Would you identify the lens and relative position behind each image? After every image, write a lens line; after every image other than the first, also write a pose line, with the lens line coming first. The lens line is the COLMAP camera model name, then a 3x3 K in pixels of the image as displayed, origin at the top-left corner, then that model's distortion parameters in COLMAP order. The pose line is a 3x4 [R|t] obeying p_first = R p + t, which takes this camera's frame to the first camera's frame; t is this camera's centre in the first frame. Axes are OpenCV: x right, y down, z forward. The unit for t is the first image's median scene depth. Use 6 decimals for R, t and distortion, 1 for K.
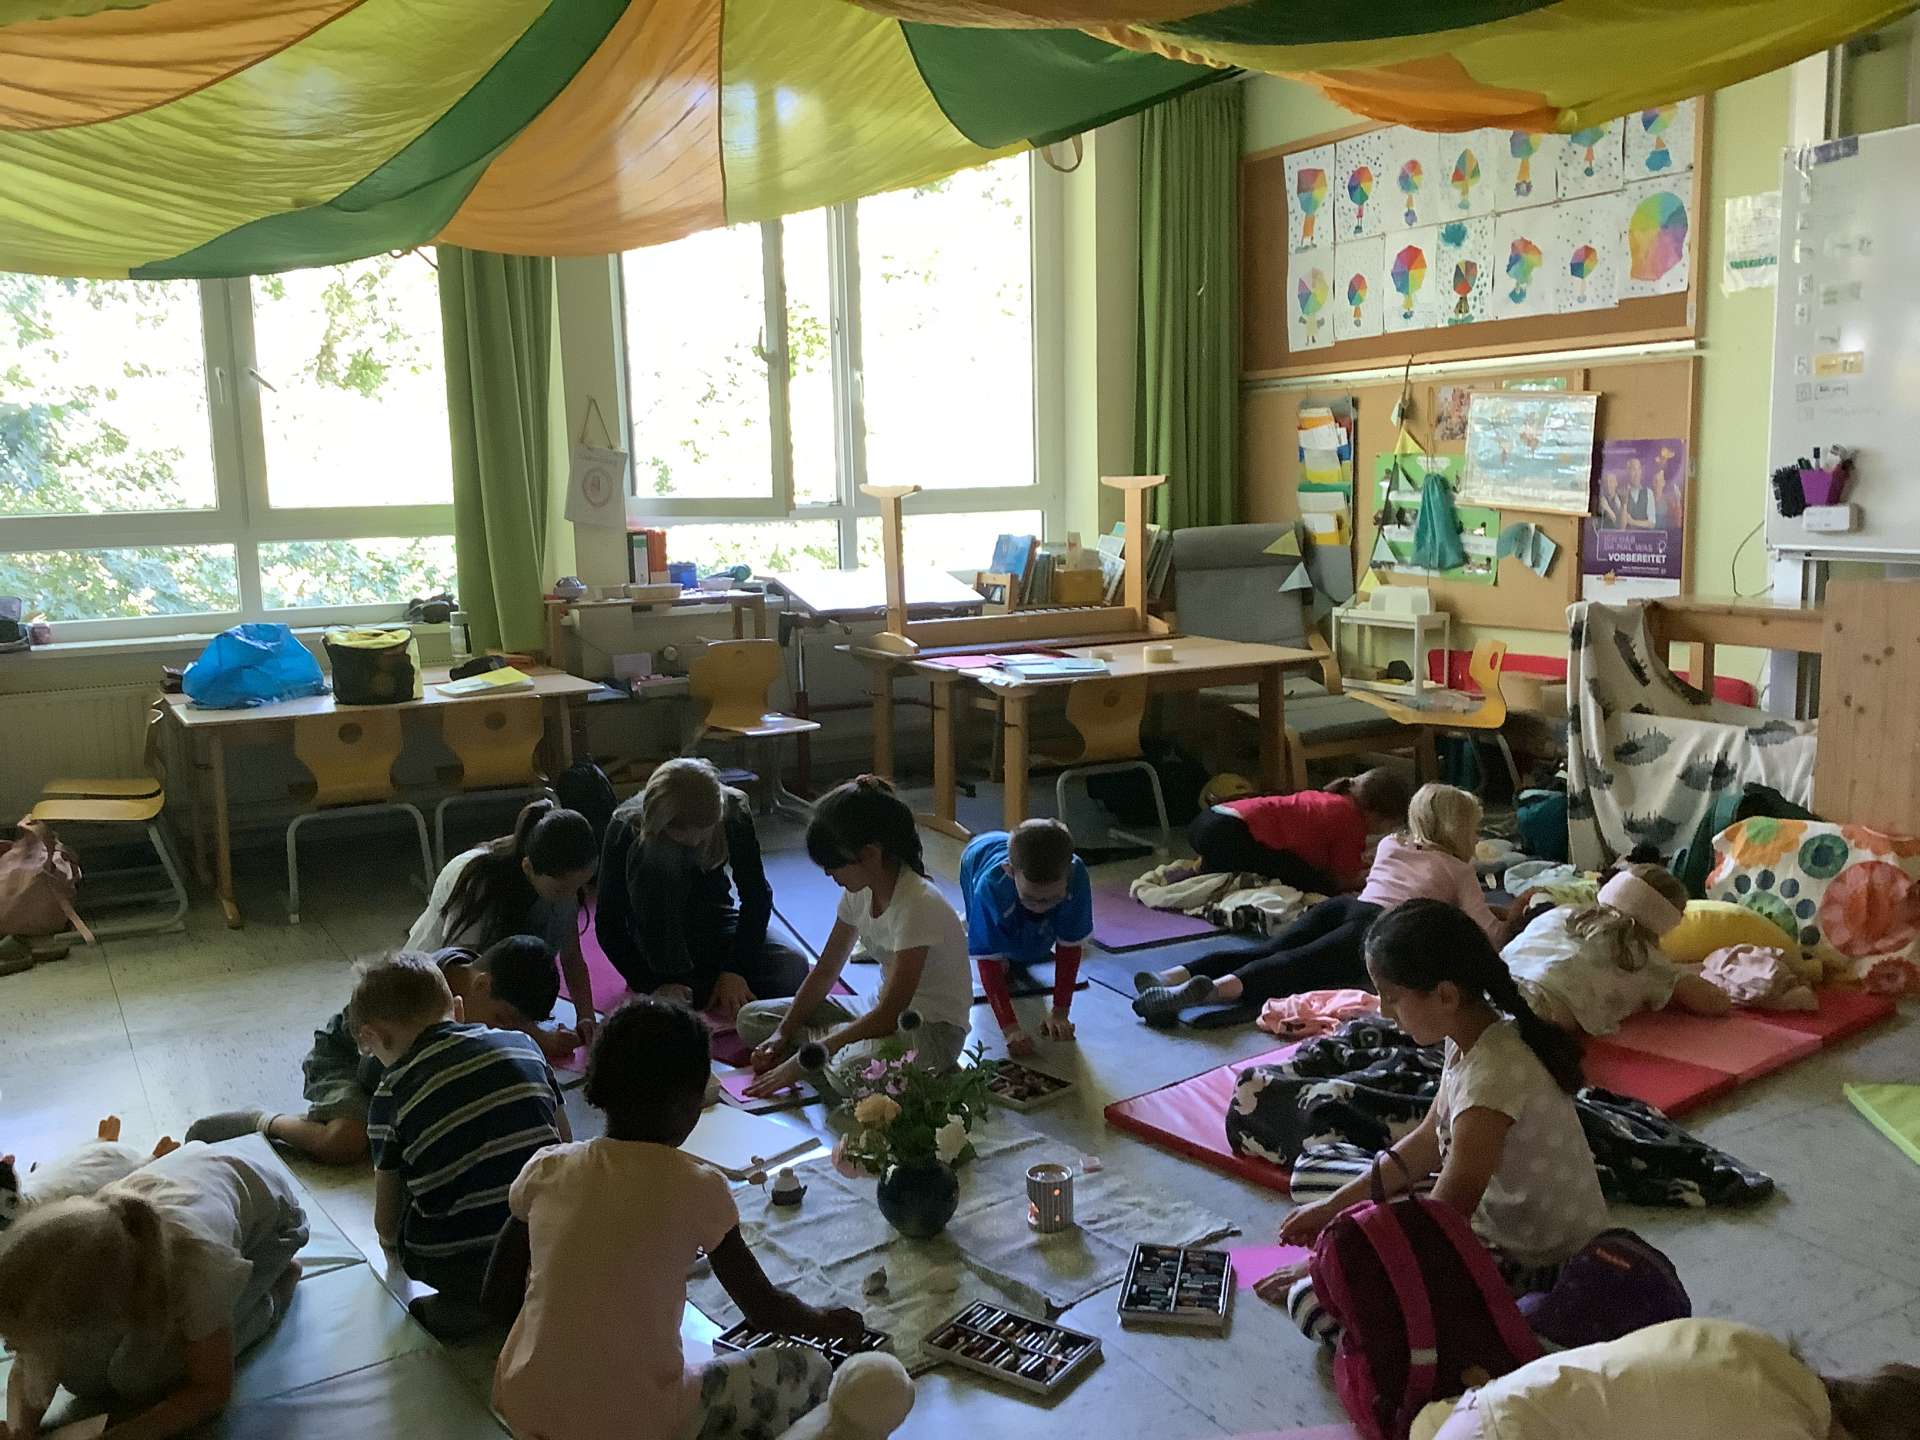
lens RADIAL K [[1715.0, 0, 956.9], [0, 1715.0, 722.9], [0, 0, 1]] dist [0.048944, -0.082819]
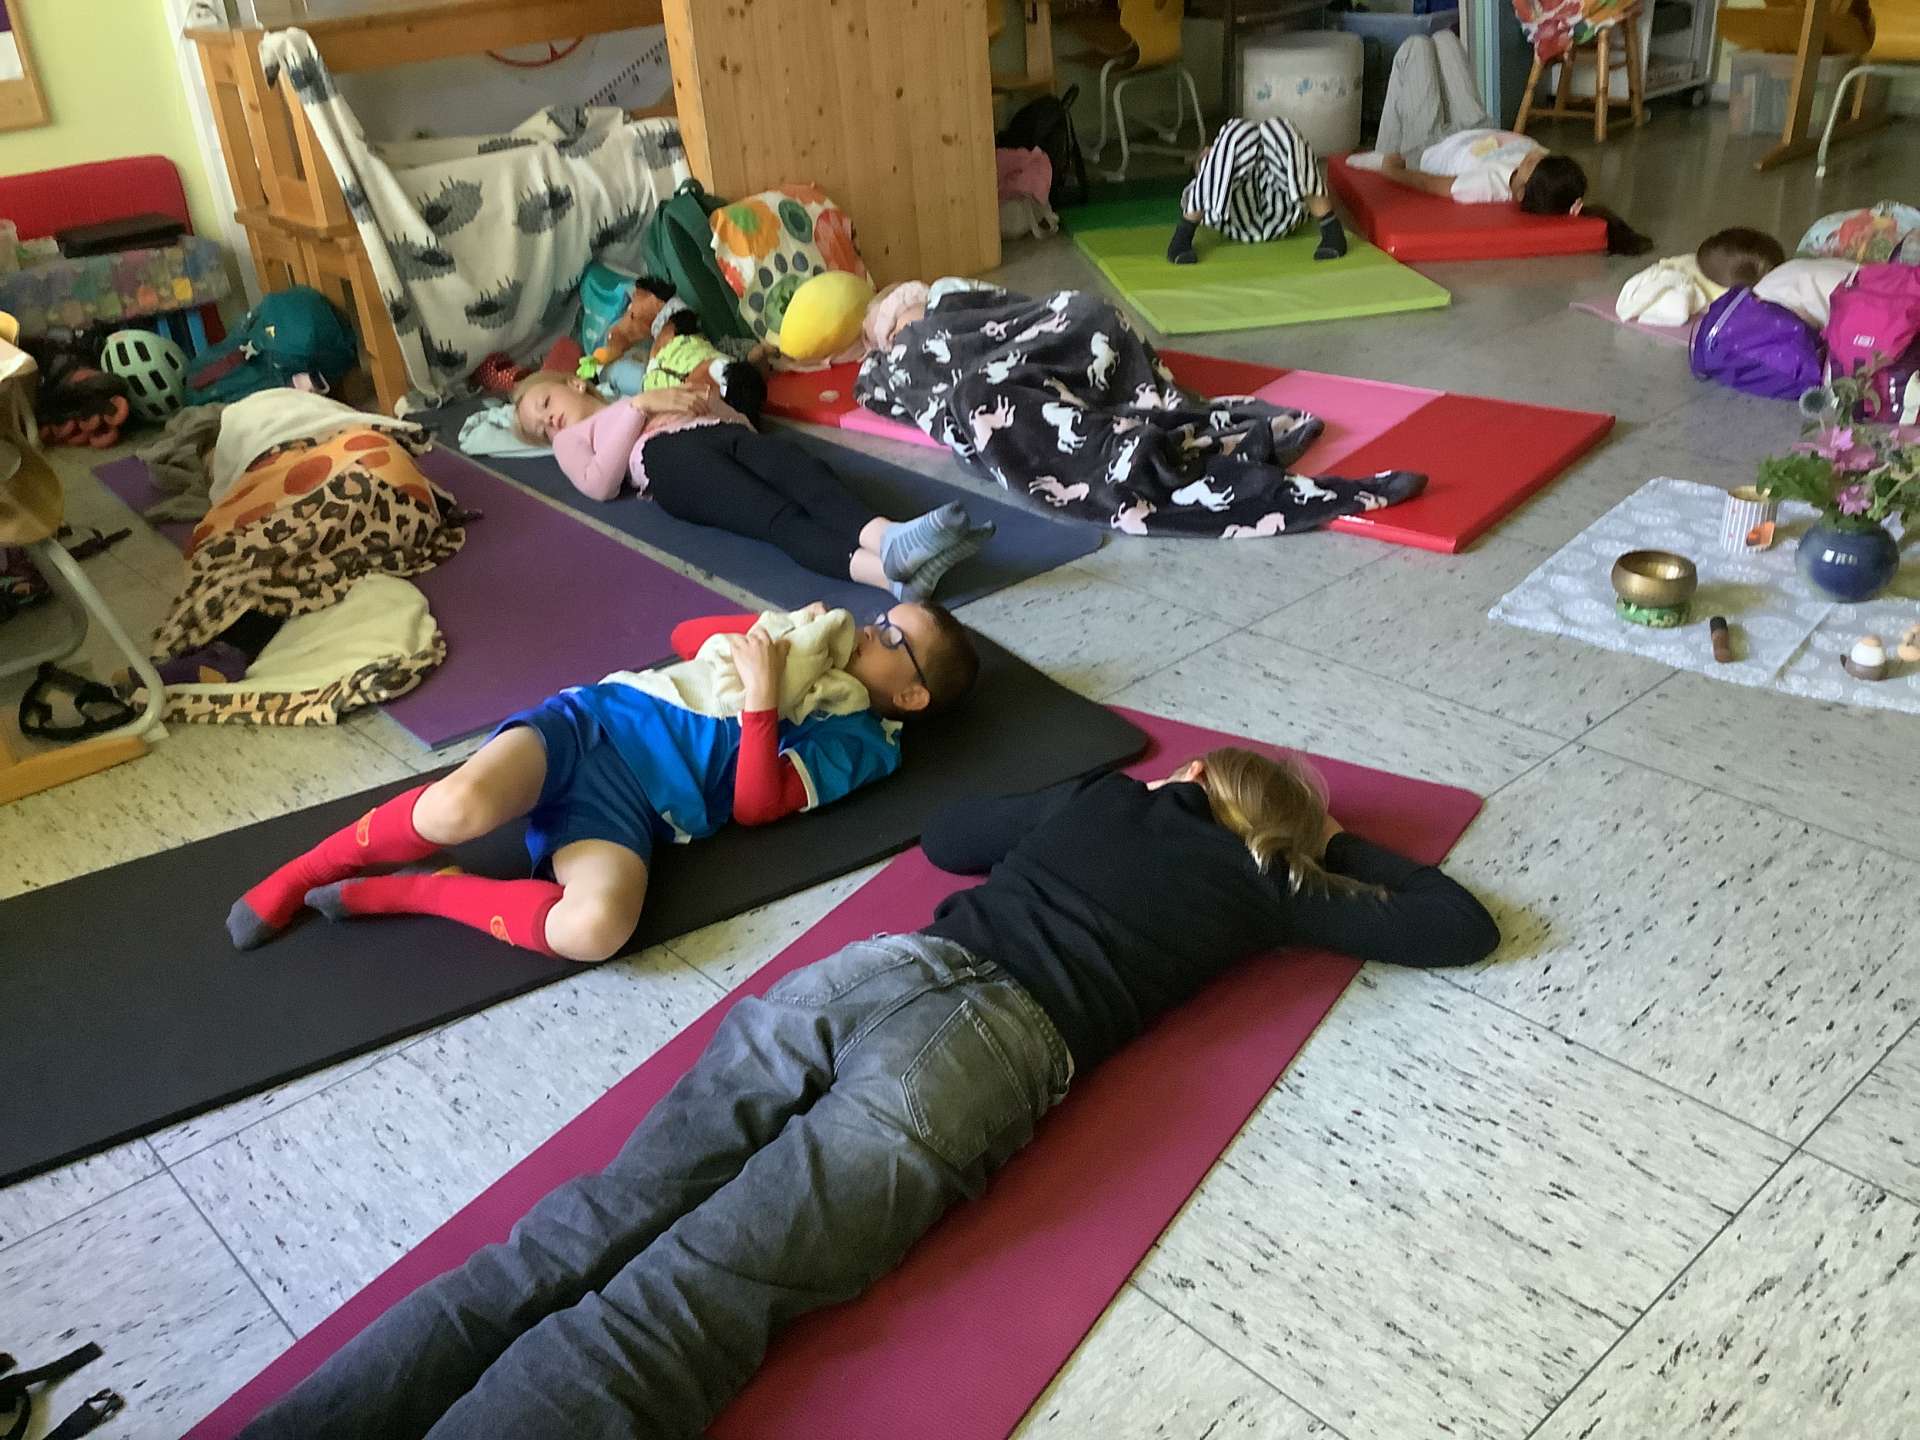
lens RADIAL K [[1715.0, 0, 956.1], [0, 1715.0, 739.8], [0, 0, 1]] dist [0.048944, -0.082819]
pose [[-0.230299, -0.428332, 0.873781, -0.460345], [0.210785, 0.854642, 0.474506, -0.105906], [-0.950017, 0.293458, -0.106538, 0.960523]]
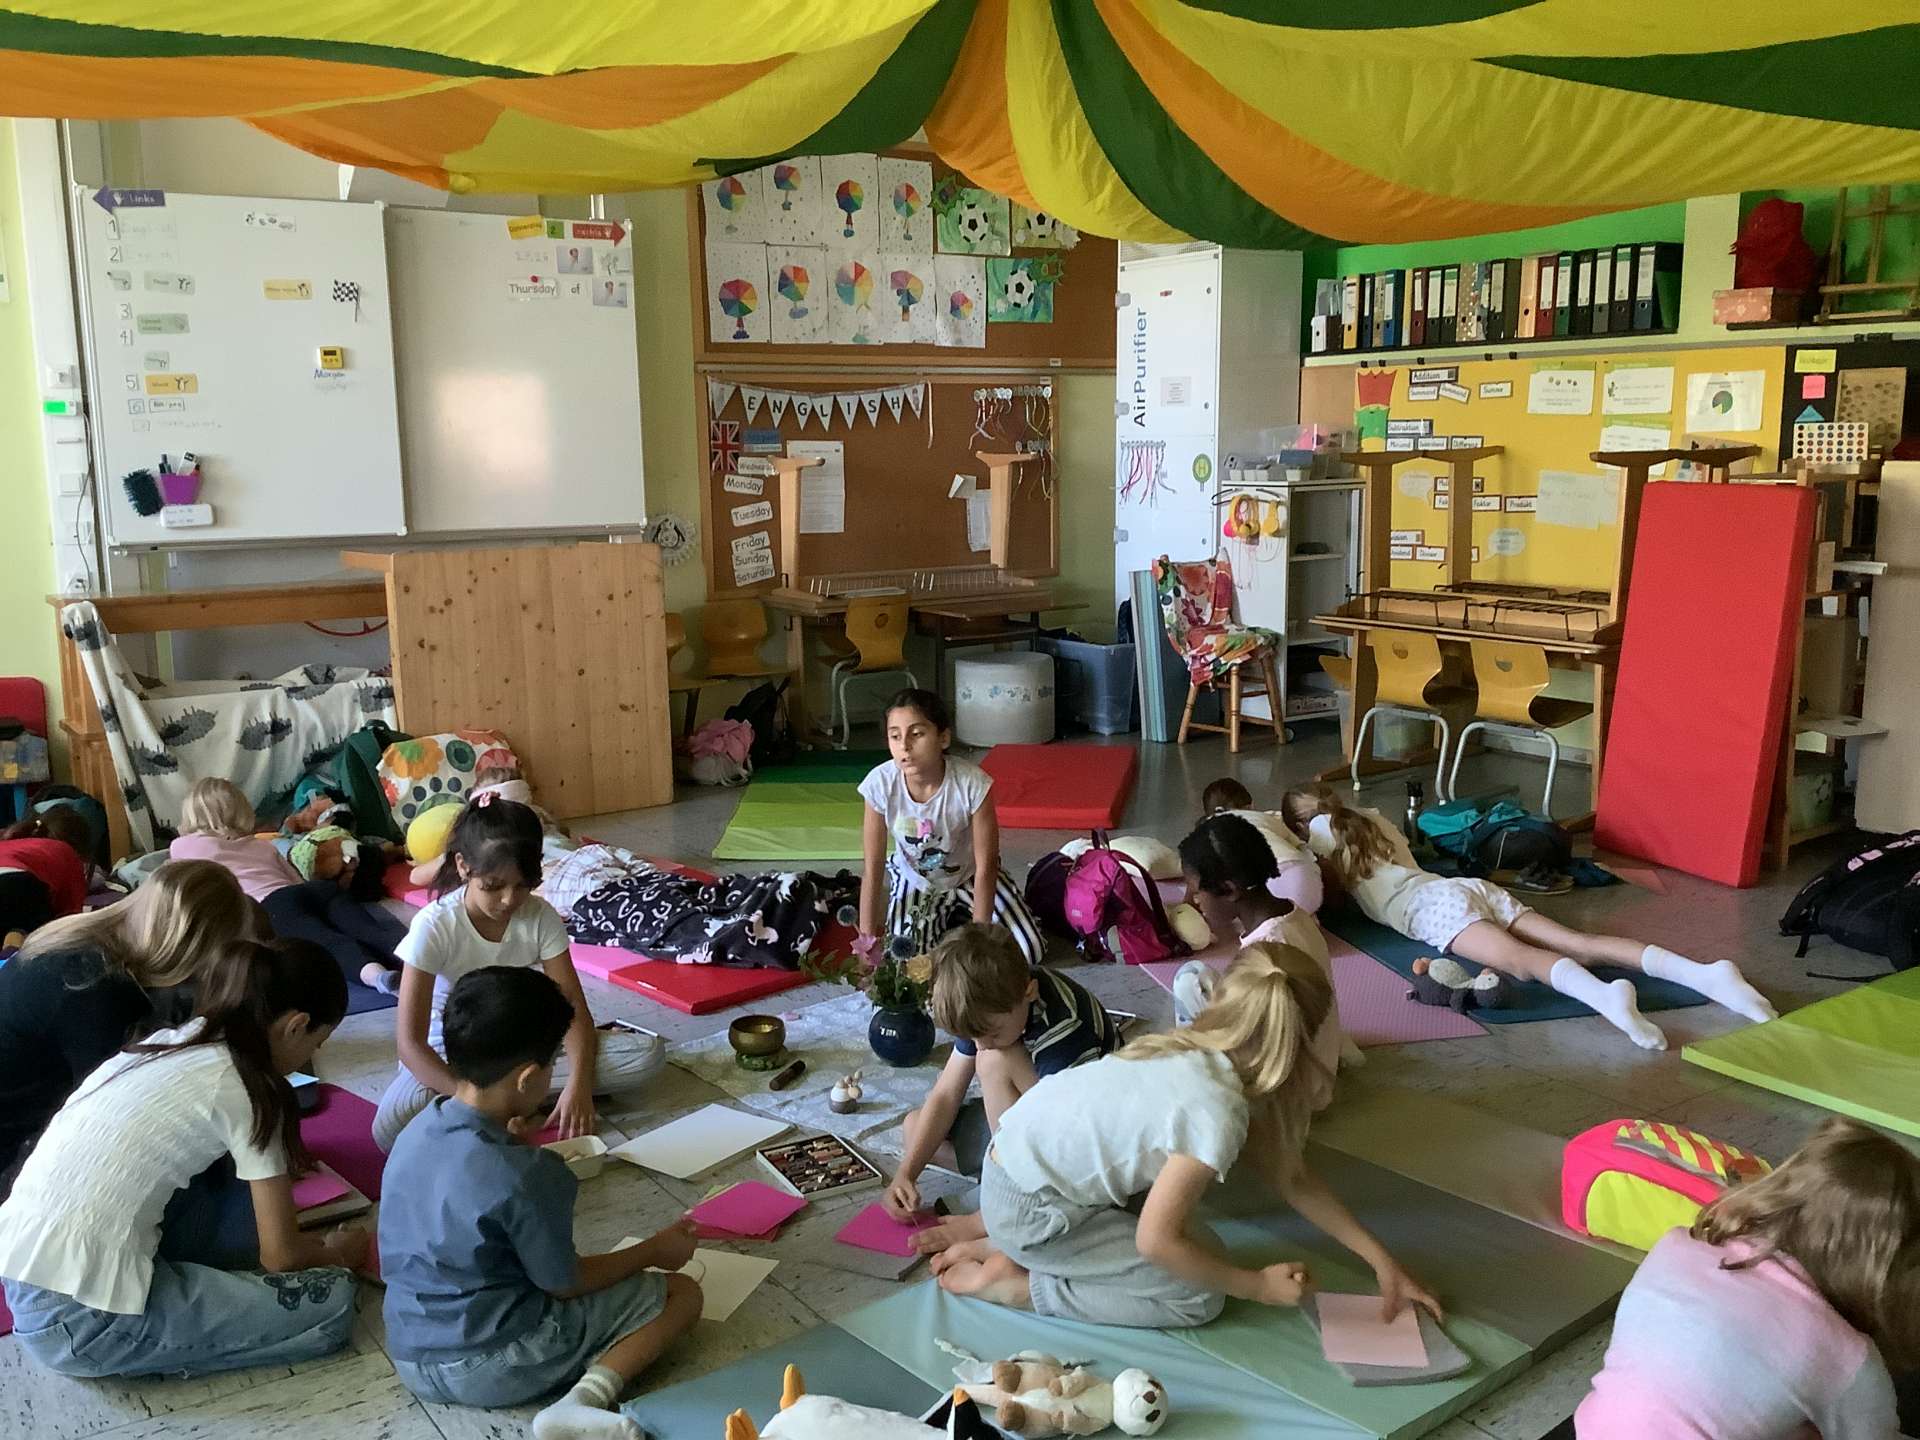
lens RADIAL K [[1715.0, 0, 963.5], [0, 1715.0, 717.7], [0, 0, 1]] dist [0.048944, -0.082819]
pose [[-0.116599, -0.130898, 0.984515, -0.748576], [0.157757, 0.976251, 0.148483, -0.077687], [-0.980570, 0.172627, -0.093180, 0.637231]]
